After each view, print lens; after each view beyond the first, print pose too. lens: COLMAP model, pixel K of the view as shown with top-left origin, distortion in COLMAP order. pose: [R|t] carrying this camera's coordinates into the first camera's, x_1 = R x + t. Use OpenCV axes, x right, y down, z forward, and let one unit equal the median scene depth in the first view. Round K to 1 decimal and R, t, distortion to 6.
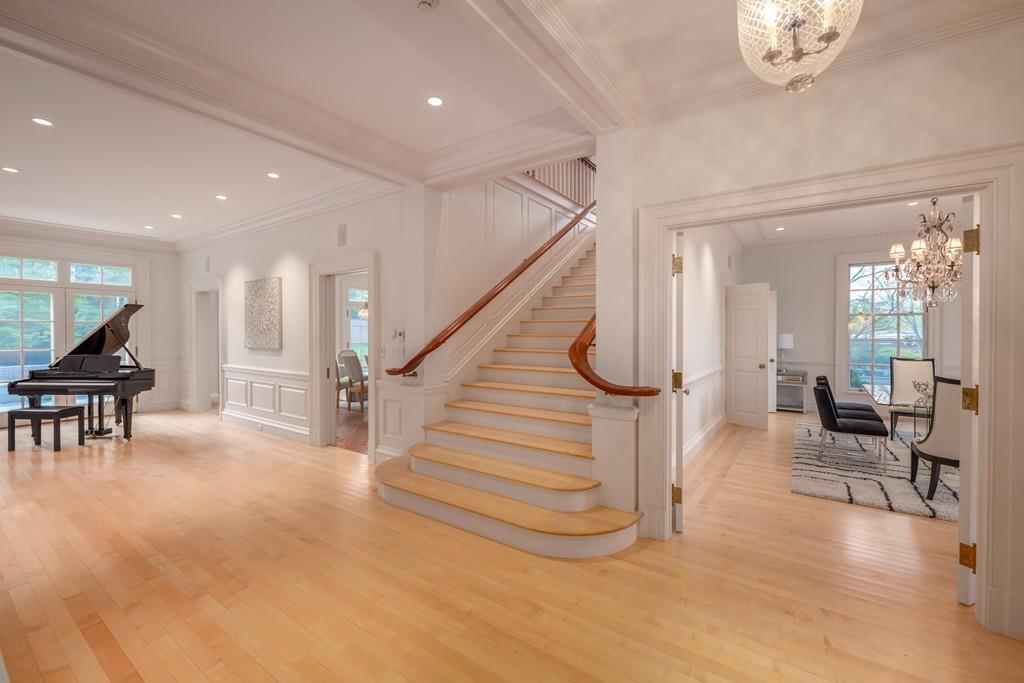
lens RADIAL K [[399.5, 0, 512.8], [0, 399.5, 337.5], [0, 0, 1]] dist [-0.007954, 0.000036]
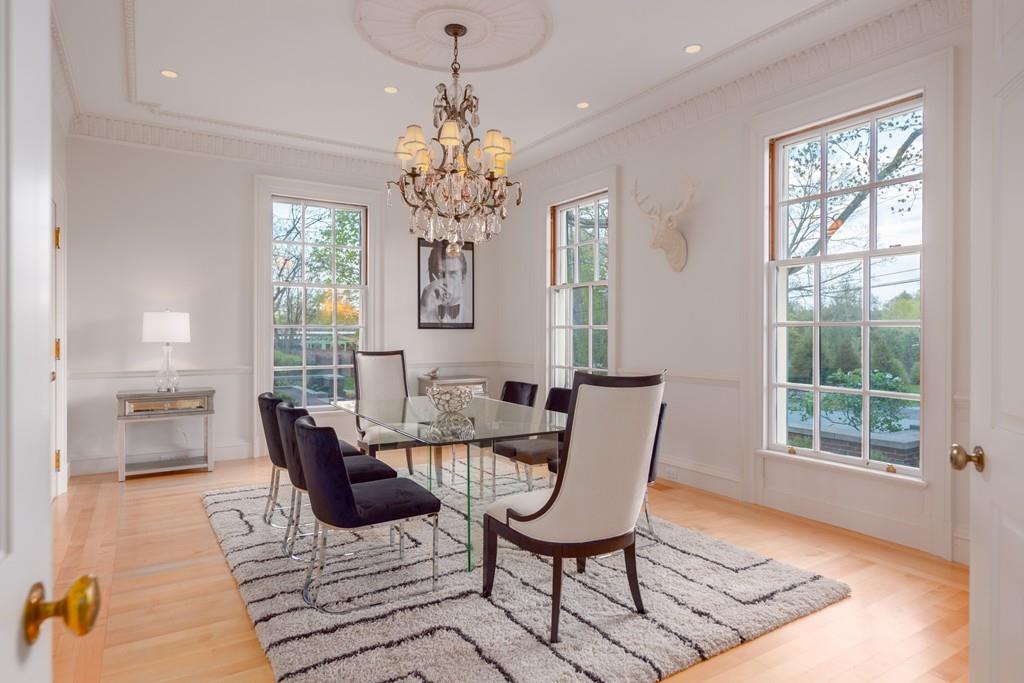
lens RADIAL K [[604.0, 0, 511.6], [0, 604.0, 335.4], [0, 0, 1]] dist [0.007374, -0.000506]
pose [[0.379422, -0.006582, 0.925200, 0.290704], [0.009607, 0.999949, 0.003174, 0.035585], [-0.925174, 0.007684, 0.379466, 0.598756]]
